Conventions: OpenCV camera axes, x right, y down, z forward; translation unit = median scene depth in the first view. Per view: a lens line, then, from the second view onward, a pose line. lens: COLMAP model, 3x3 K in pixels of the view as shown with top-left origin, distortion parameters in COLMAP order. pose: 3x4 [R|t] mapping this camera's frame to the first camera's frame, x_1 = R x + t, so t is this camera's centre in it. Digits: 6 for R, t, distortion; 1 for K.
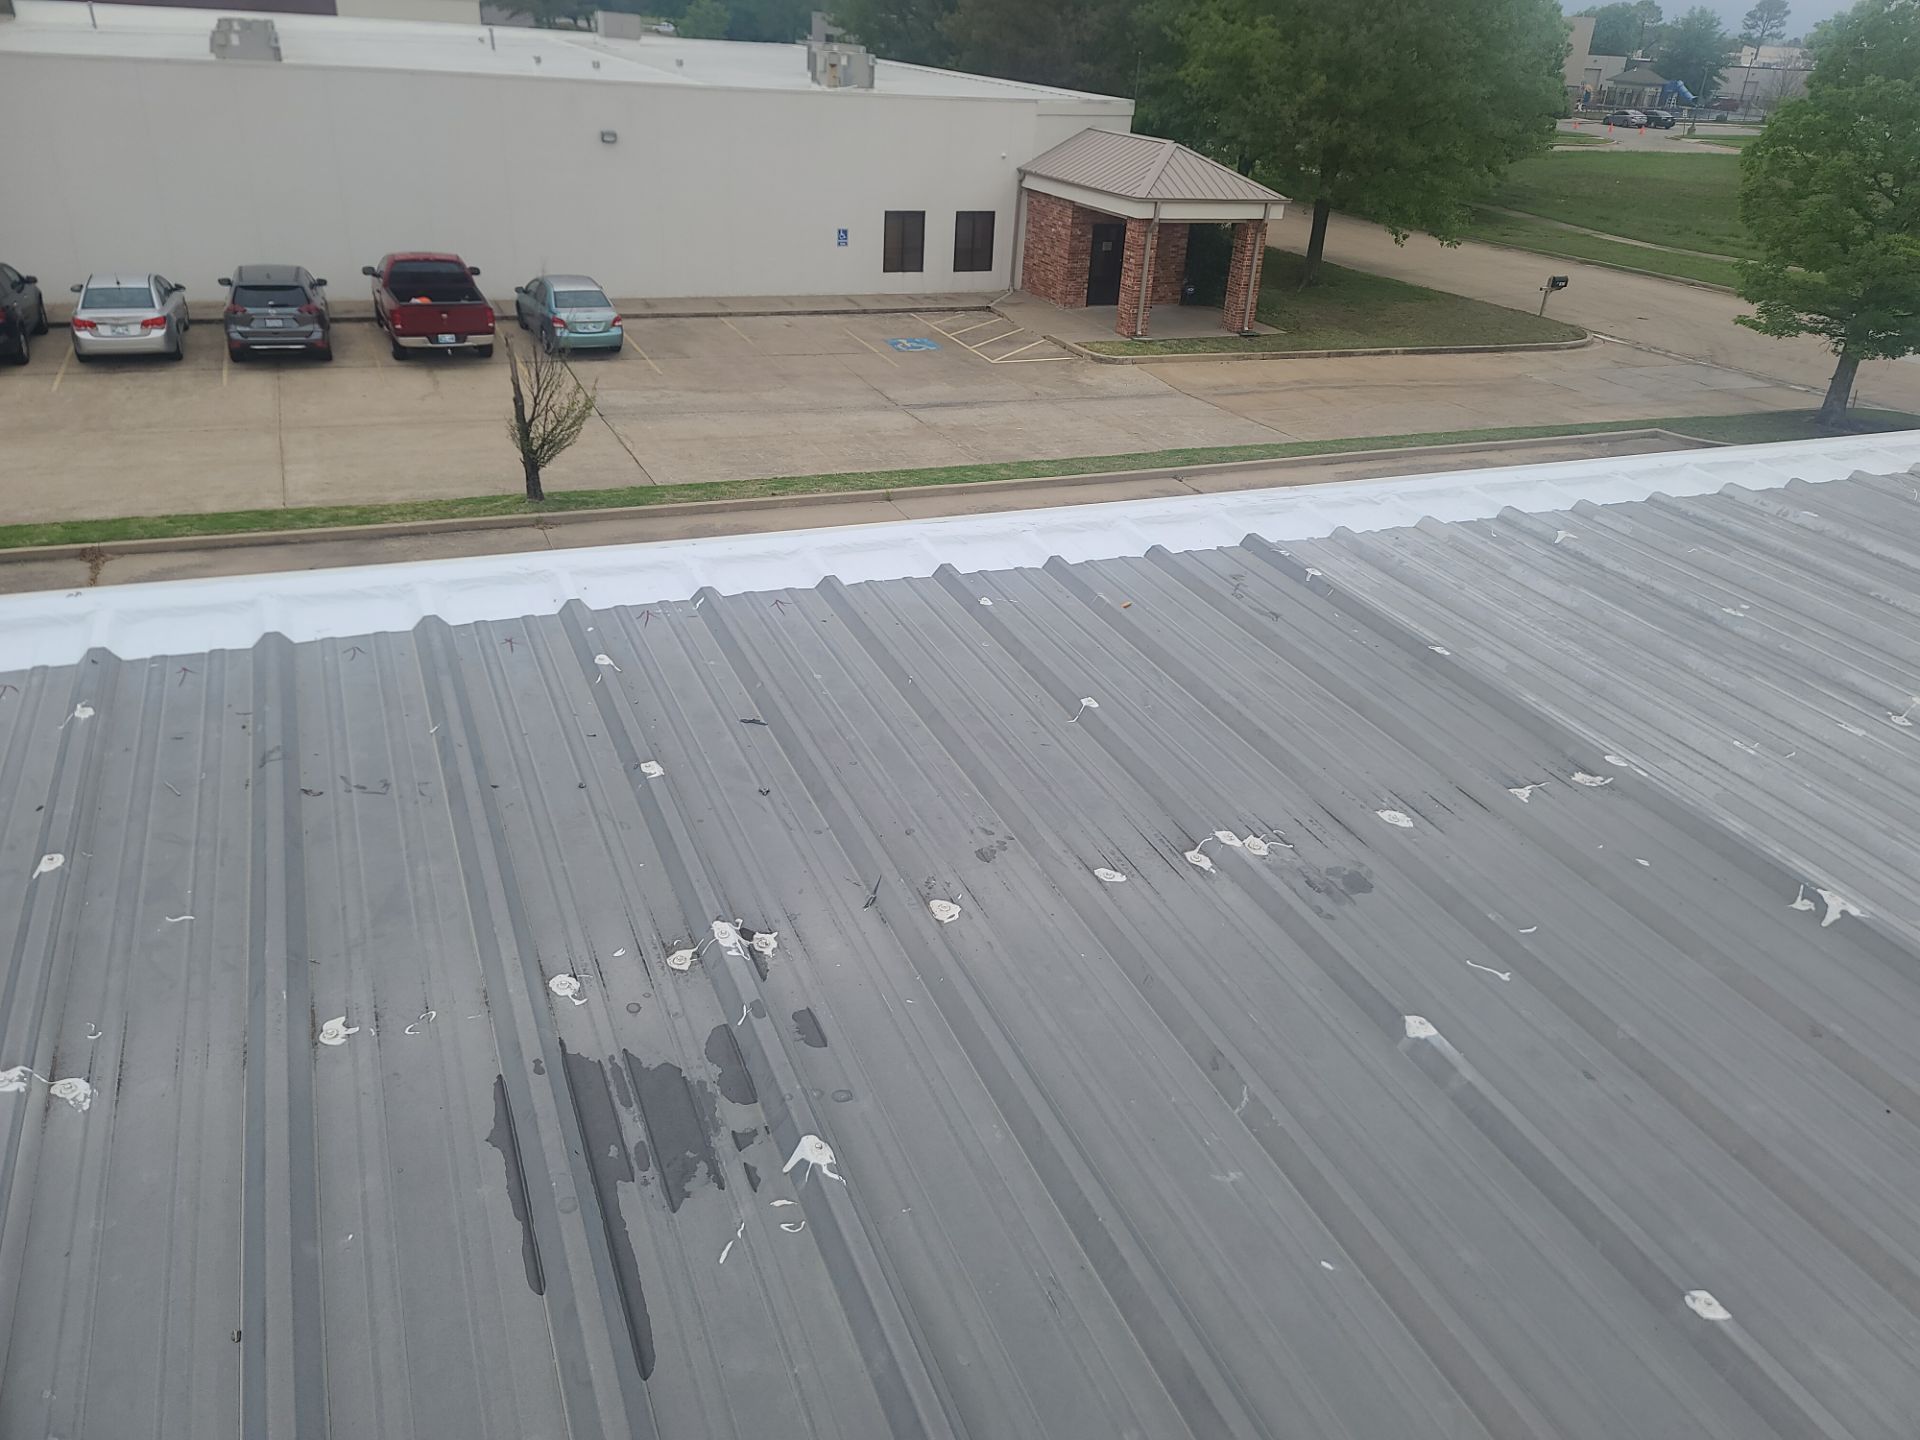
lens RADIAL K [[1396.7, 0, 958.5], [0, 1396.7, 688.2], [0, 0, 1]] dist [0.068225, -0.046543]
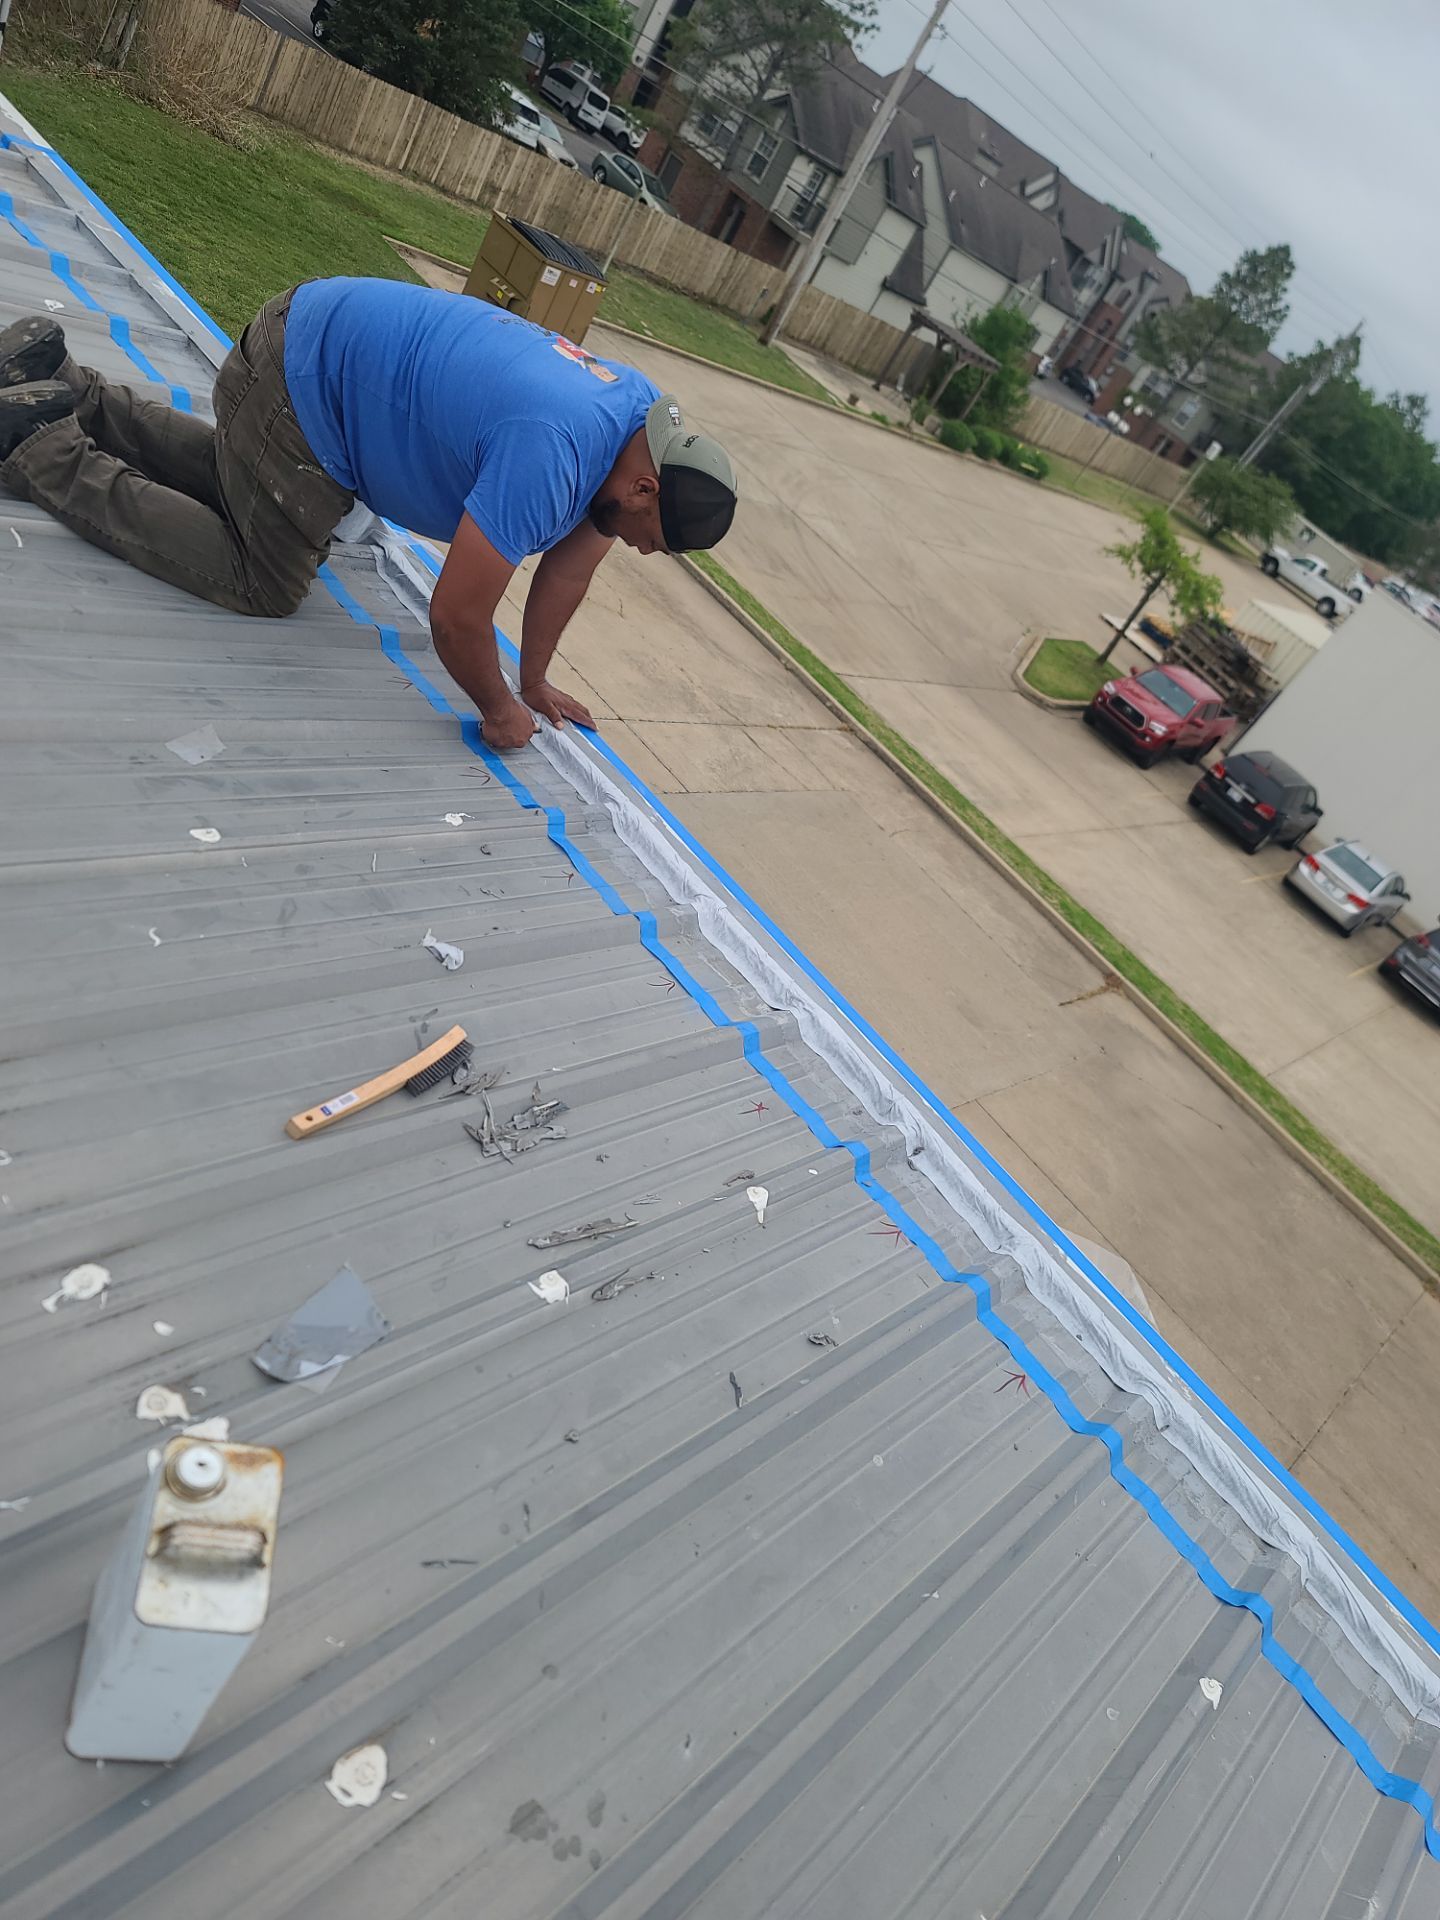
lens RADIAL K [[1396.7, 0, 720.6], [0, 1396.7, 990.7], [0, 0, 1]] dist [0.068225, -0.046543]
pose [[0.352308, 0.645605, -0.677549, 0.020192], [-0.782244, 0.600581, 0.165519, -0.021756], [0.513783, 0.471695, 0.716610, 0.044119]]
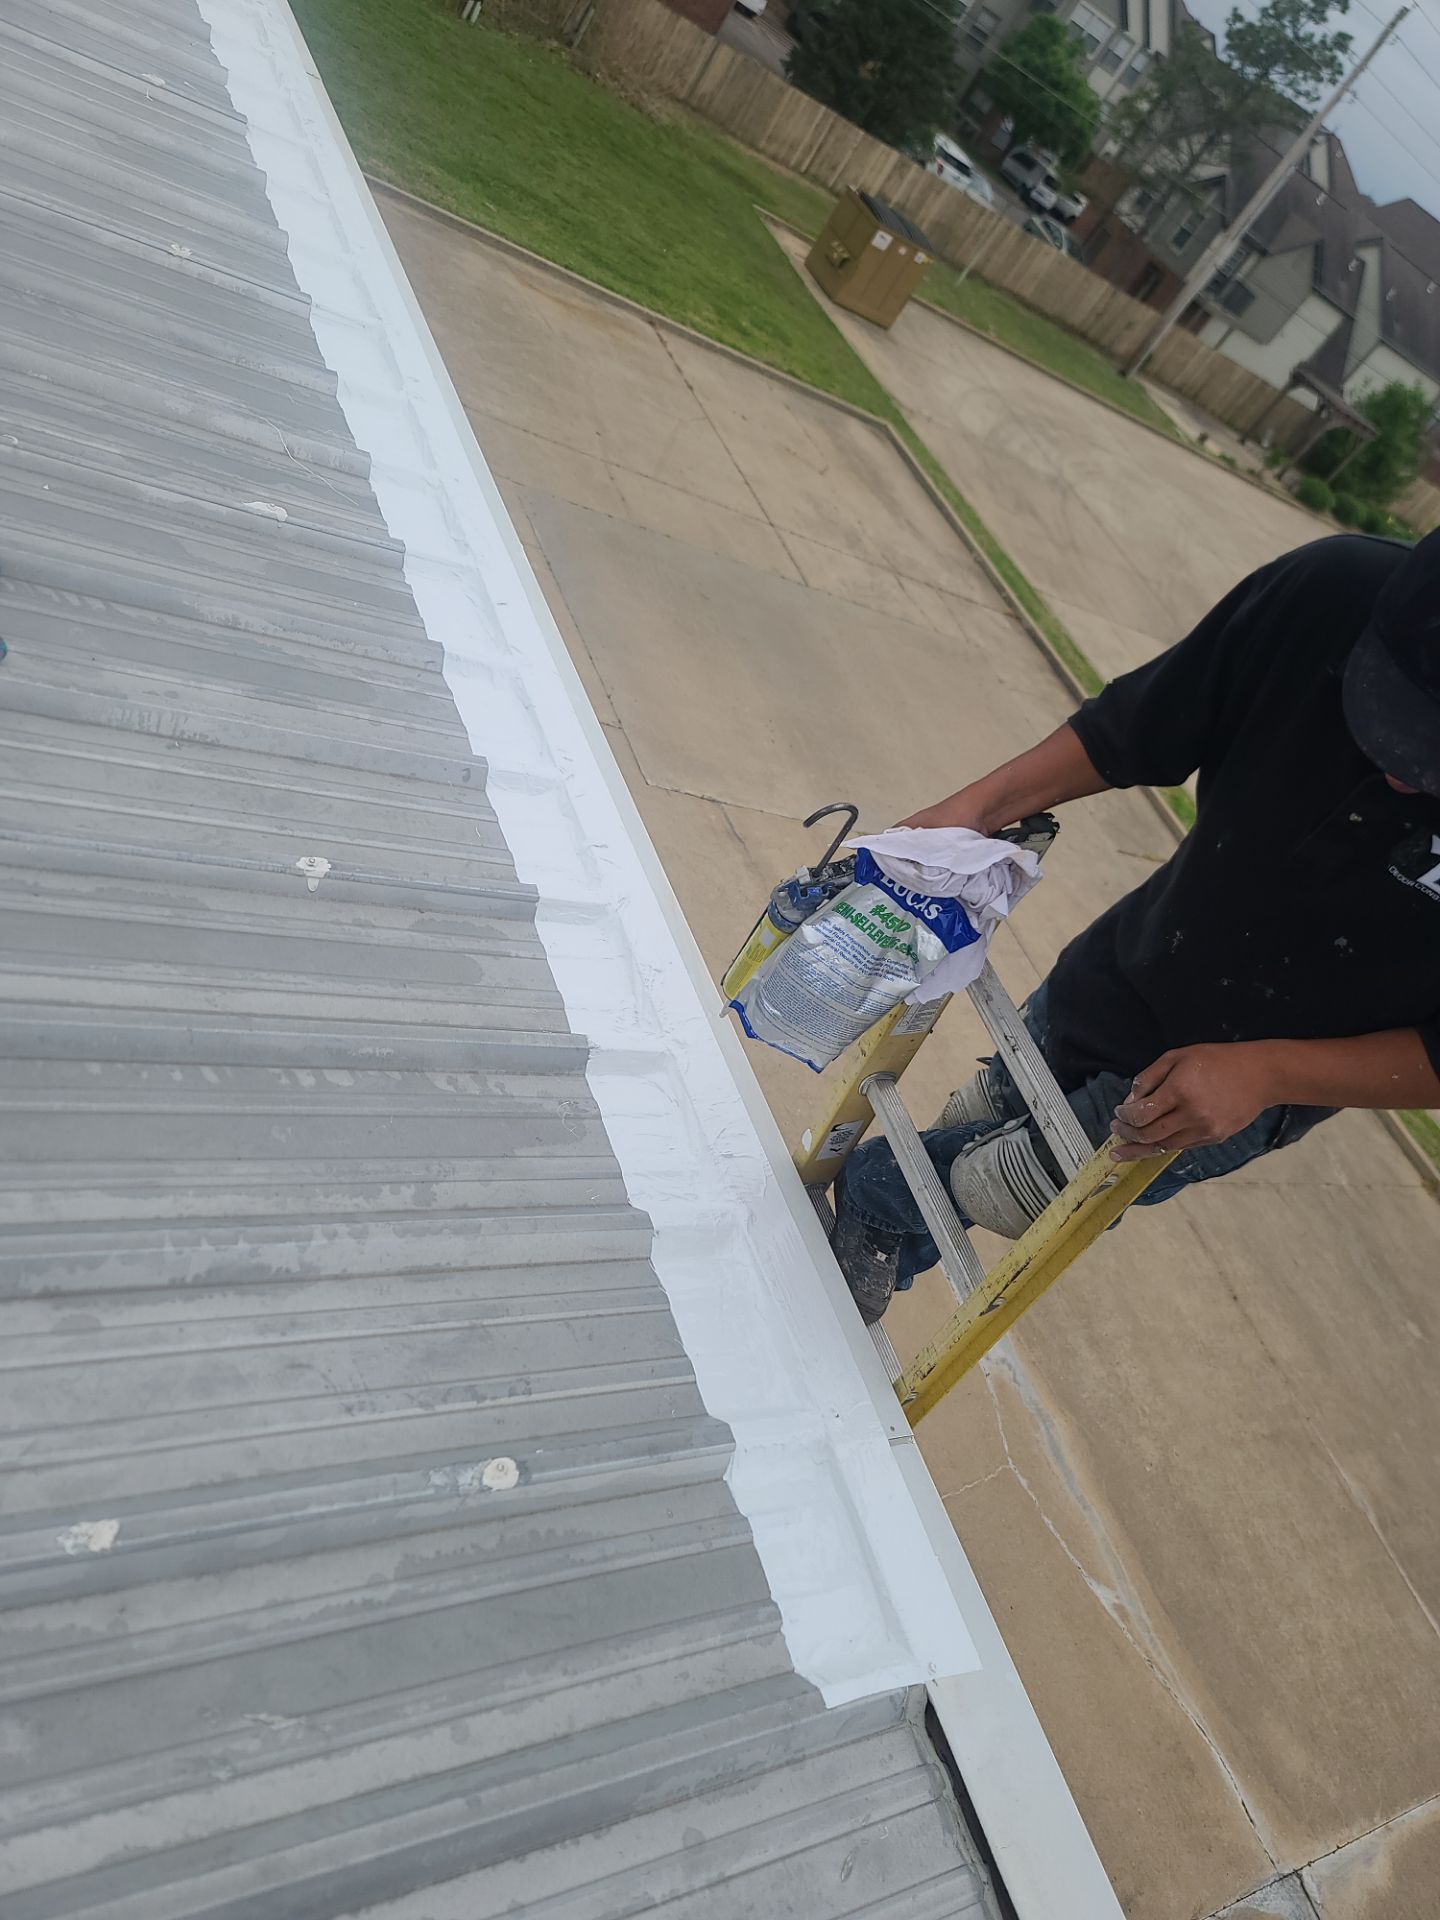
lens RADIAL K [[1396.7, 0, 687.7], [0, 1396.7, 972.6], [0, 0, 1]] dist [0.068225, -0.046543]
pose [[0.011028, 0.628096, -0.778058, 0.223332], [-0.835377, 0.433434, 0.338054, -0.067579], [0.549567, 0.646243, 0.529477, 0.161361]]
